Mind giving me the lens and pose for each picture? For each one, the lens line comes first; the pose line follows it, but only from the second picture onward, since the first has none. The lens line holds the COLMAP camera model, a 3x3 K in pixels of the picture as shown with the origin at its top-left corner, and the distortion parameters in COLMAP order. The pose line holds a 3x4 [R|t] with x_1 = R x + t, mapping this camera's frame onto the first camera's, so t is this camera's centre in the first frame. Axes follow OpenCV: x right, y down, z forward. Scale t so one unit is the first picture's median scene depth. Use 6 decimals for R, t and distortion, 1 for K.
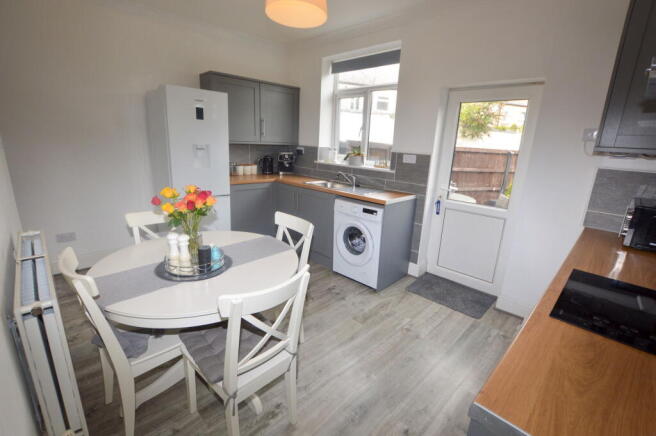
lens RADIAL K [[301.8, 0, 329.4], [0, 301.8, 218.7], [0, 0, 1]] dist [-0.001302, -0.000091]
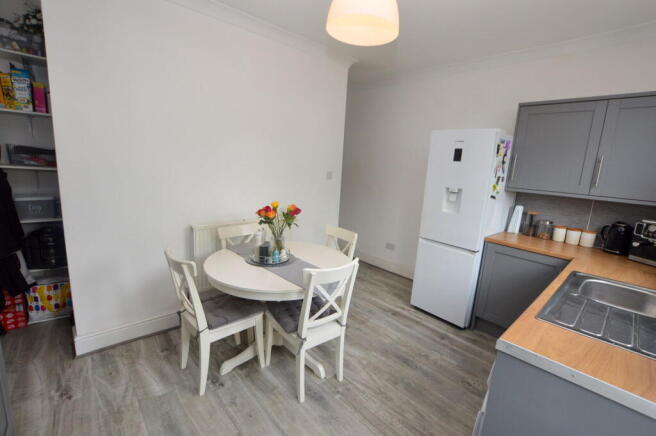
lens RADIAL K [[301.8, 0, 329.4], [0, 301.8, 218.7], [0, 0, 1]] dist [-0.001302, -0.000091]
pose [[-0.052050, 0.140883, -0.988657, 0.497668], [-0.318038, 0.936114, 0.150139, -0.171964], [0.946648, 0.322245, -0.003919, 0.662537]]
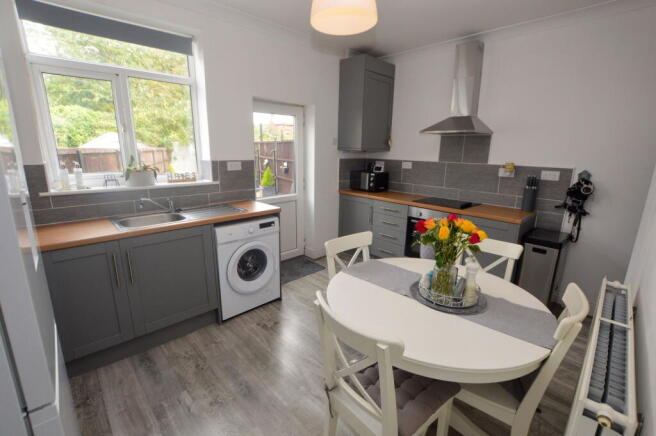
lens RADIAL K [[301.8, 0, 329.4], [0, 301.8, 218.7], [0, 0, 1]] dist [-0.001302, -0.000091]
pose [[0.023048, -0.273855, 0.961495, -0.705775], [0.240207, 0.935094, 0.260577, -0.222550], [-0.970448, 0.224952, 0.087334, 0.671703]]
